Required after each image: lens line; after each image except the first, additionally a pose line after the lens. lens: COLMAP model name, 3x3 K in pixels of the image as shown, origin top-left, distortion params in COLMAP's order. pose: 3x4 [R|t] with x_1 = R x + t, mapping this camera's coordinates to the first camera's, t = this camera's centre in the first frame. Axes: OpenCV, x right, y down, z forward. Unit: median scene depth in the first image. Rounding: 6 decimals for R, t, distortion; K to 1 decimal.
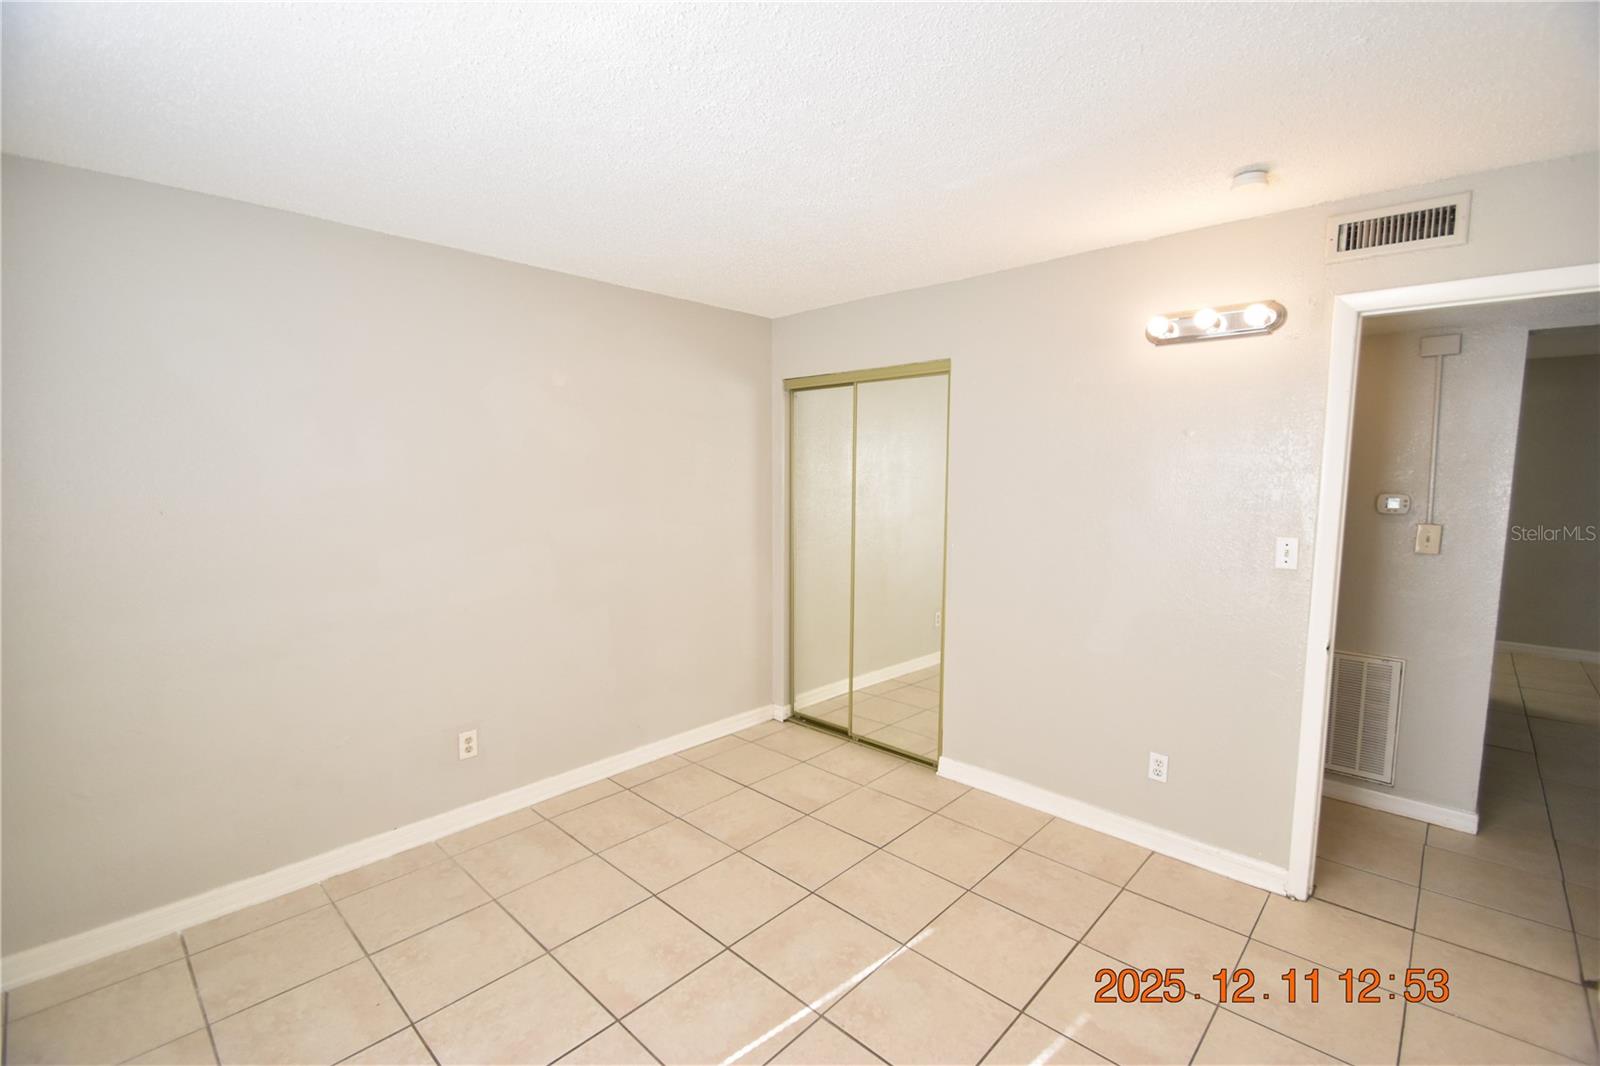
lens RADIAL K [[701.5, 0, 798.7], [0, 701.5, 533.9], [0, 0, 1]] dist [0.009300, -0.013248]
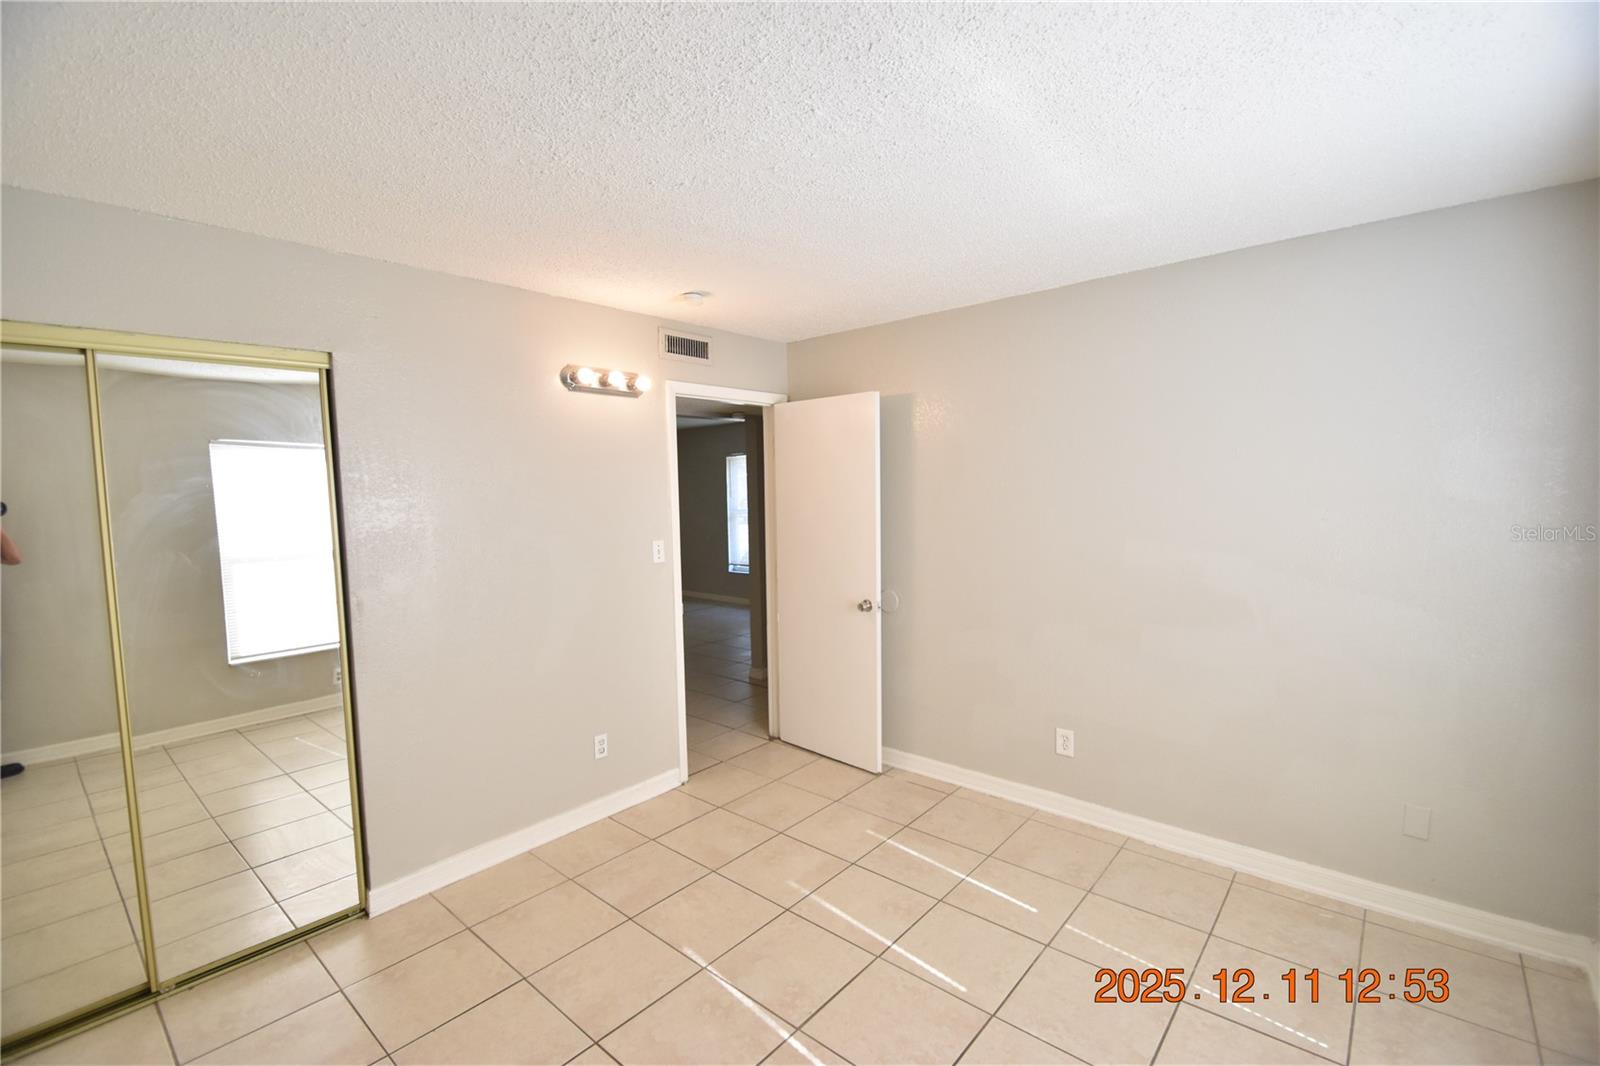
lens RADIAL K [[701.5, 0, 798.0], [0, 701.5, 533.3], [0, 0, 1]] dist [0.009300, -0.013248]
pose [[-0.044707, -0.064865, 0.996892, -0.739148], [0.115758, 0.990832, 0.069662, -0.075890], [-0.992271, 0.118513, -0.036789, 0.752686]]
